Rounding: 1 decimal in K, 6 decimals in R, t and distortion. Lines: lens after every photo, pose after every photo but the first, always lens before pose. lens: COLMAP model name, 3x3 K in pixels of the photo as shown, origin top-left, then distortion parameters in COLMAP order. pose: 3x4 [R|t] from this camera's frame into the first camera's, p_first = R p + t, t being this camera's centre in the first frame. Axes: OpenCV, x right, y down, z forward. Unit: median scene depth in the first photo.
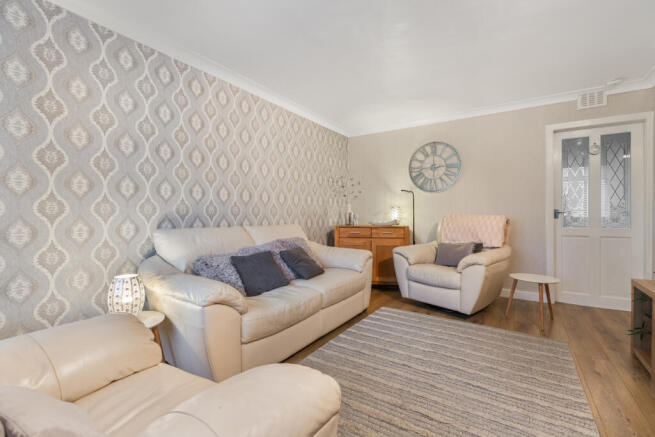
lens RADIAL K [[293.6, 0, 331.9], [0, 293.6, 217.8], [0, 0, 1]] dist [-0.000315, -0.000014]
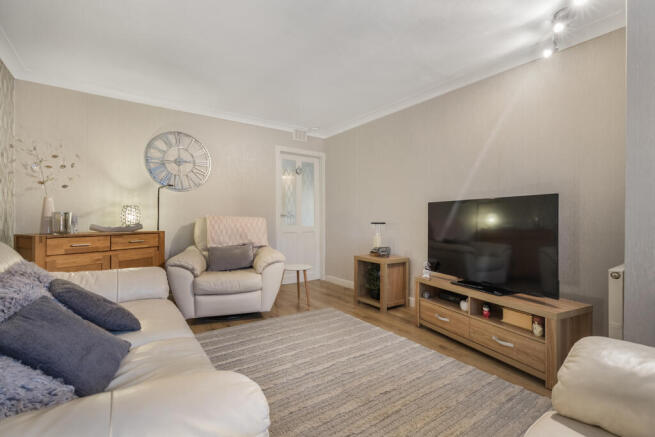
lens RADIAL K [[293.6, 0, 328.9], [0, 293.6, 214.9], [0, 0, 1]] dist [-0.000315, -0.000014]
pose [[0.371607, 0.008615, 0.928350, -0.372995], [0.008691, 0.999881, -0.012758, -0.000307], [-0.928349, 0.012810, 0.371488, 0.351208]]
